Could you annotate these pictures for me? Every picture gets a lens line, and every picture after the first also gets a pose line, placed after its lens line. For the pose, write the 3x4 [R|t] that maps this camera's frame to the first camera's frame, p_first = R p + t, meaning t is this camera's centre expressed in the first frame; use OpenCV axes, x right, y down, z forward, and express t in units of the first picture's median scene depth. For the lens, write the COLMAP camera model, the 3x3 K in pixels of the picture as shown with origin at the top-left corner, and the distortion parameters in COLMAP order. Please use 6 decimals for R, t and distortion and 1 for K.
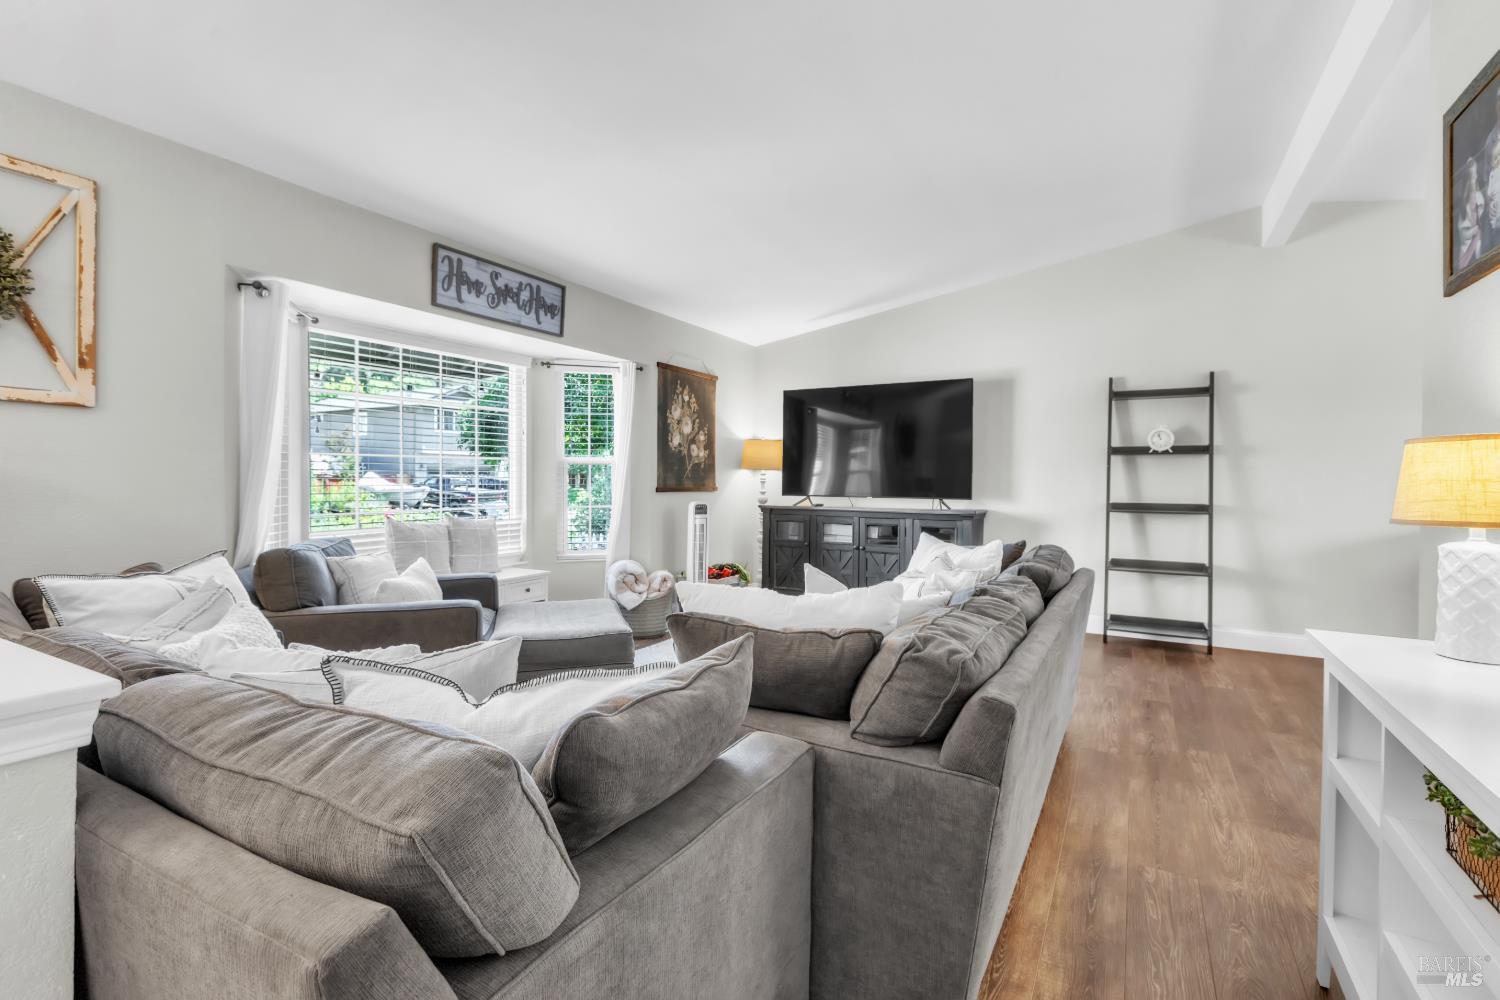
lens RADIAL K [[685.8, 0, 749.1], [0, 685.8, 484.0], [0, 0, 1]] dist [-0.002017, 0.000101]
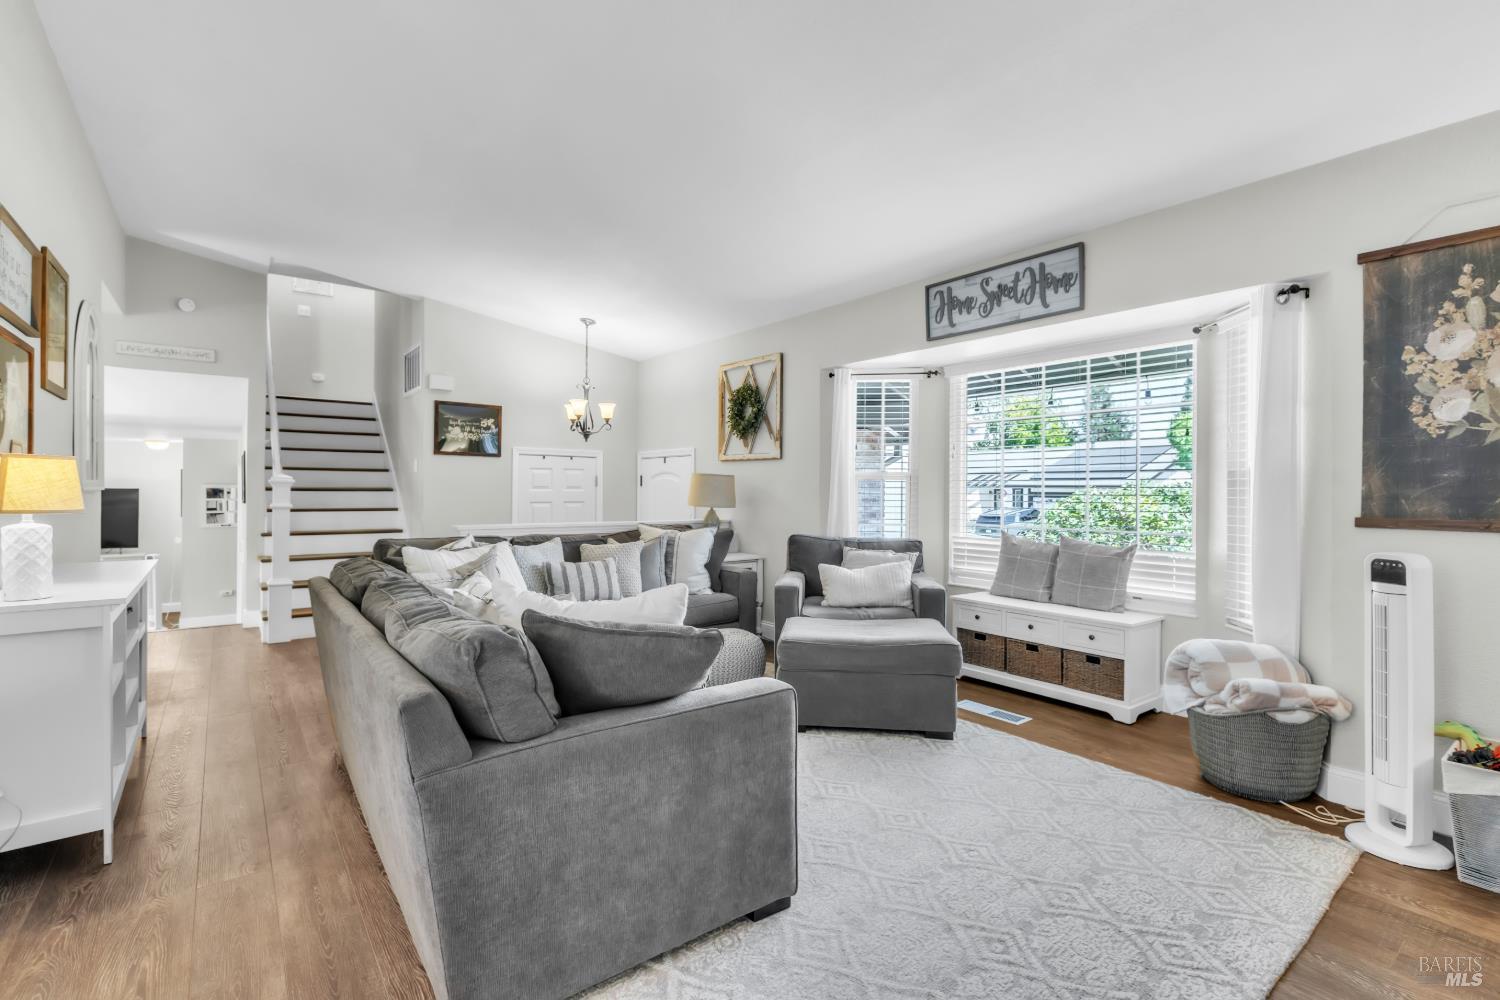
lens RADIAL K [[685.8, 0, 747.5], [0, 685.8, 493.9], [0, 0, 1]] dist [-0.002017, 0.000101]
pose [[-0.393453, -0.004119, -0.919335, 0.626474], [-0.020675, 0.999777, 0.004369, -0.005552], [0.919112, 0.020726, -0.393451, 1.053474]]
